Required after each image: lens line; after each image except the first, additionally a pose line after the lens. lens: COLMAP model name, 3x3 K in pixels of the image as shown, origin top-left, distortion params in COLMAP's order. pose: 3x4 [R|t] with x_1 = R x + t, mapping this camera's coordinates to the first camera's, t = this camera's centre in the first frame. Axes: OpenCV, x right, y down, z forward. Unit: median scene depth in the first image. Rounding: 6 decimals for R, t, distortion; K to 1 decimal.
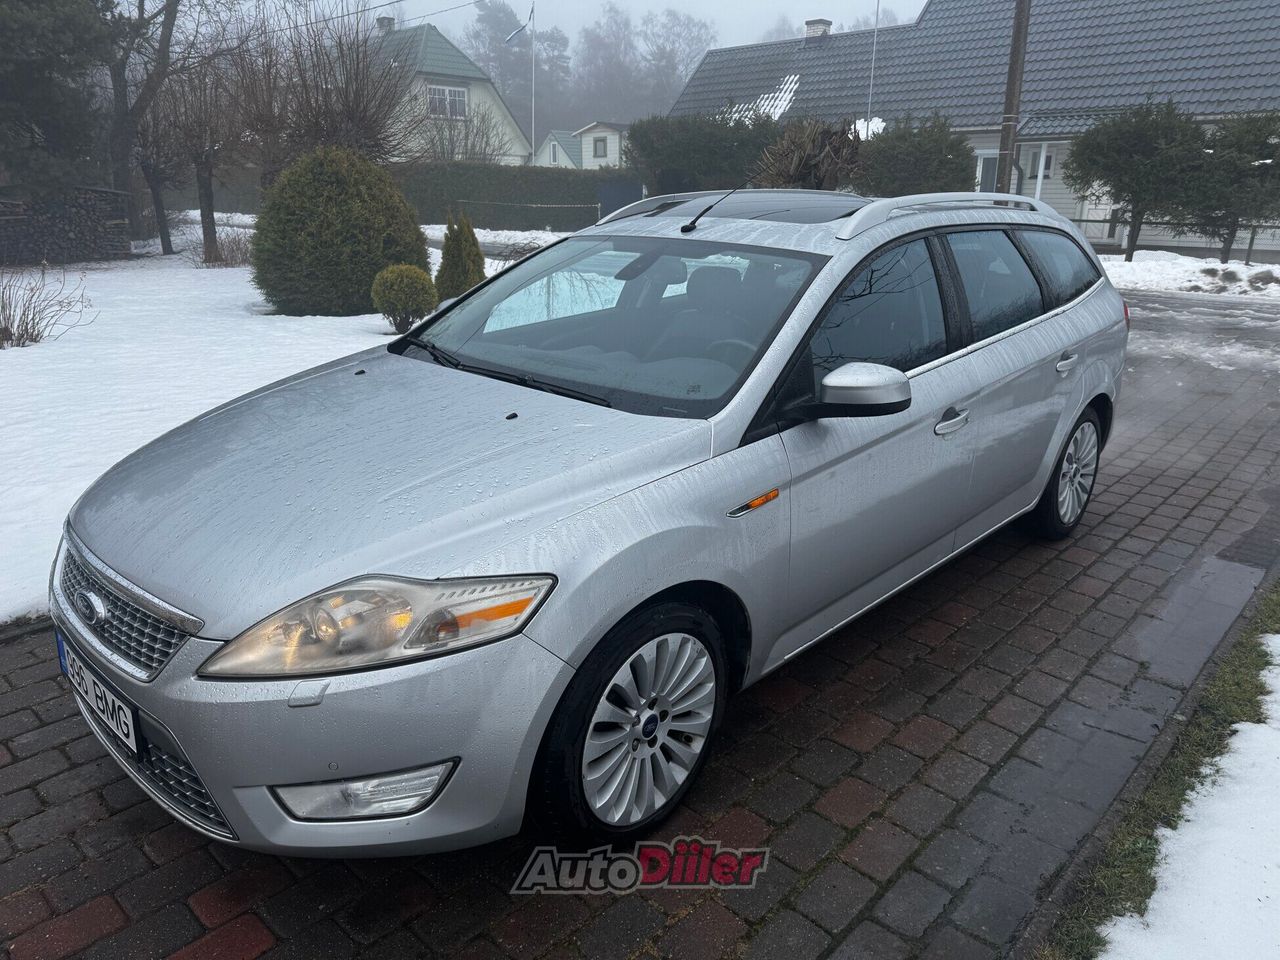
lens RADIAL K [[894.6, 0, 644.0], [0, 894.6, 491.3], [0, 0, 1]] dist [0.047994, -0.059192]
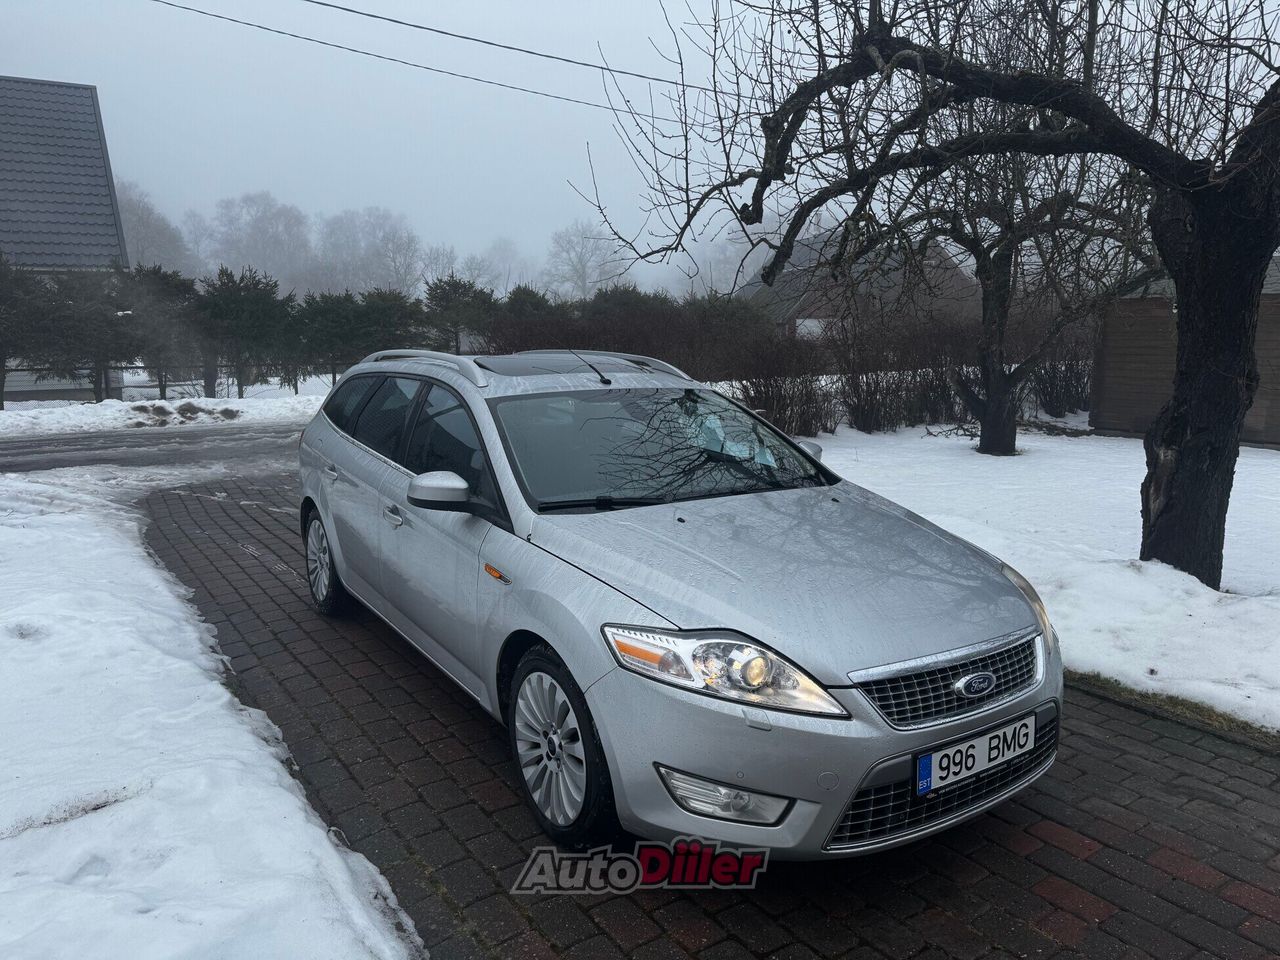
lens RADIAL K [[887.0, 0, 641.0], [0, 887.0, 494.7], [0, 0, 1]] dist [0.038424, -0.052139]
pose [[0.225512, -0.179711, 0.957522, -0.289444], [0.312516, 0.944244, 0.103616, -0.061450], [-0.922756, 0.275874, 0.269101, 0.157390]]
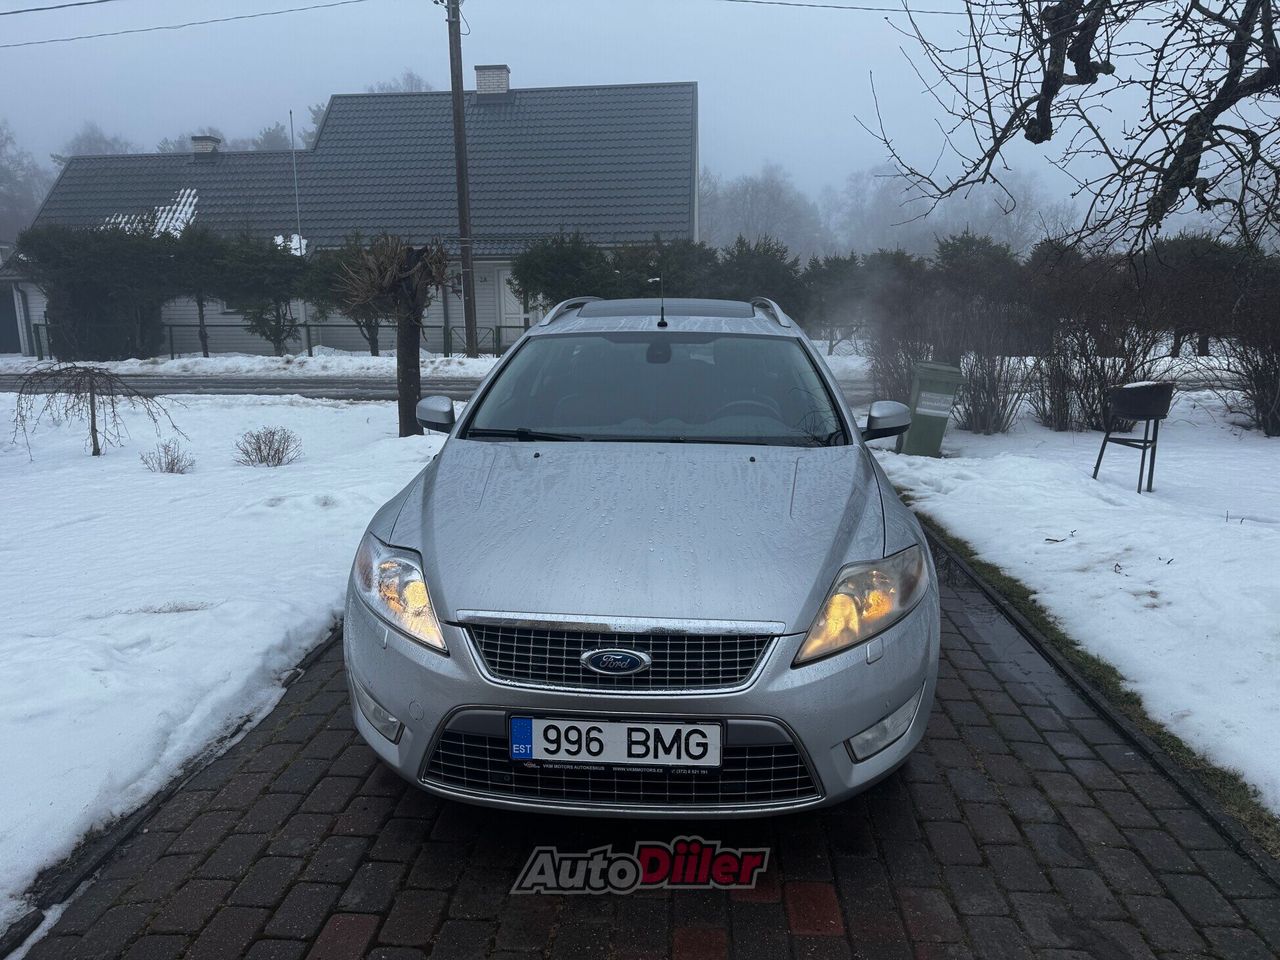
lens RADIAL K [[894.6, 0, 644.0], [0, 894.6, 491.3], [0, 0, 1]] dist [0.047994, -0.059192]
pose [[0.775040, -0.139823, 0.616249, -0.190520], [0.211394, 0.976395, -0.044326, -0.002848], [-0.595505, 0.164626, 0.786303, 0.014784]]
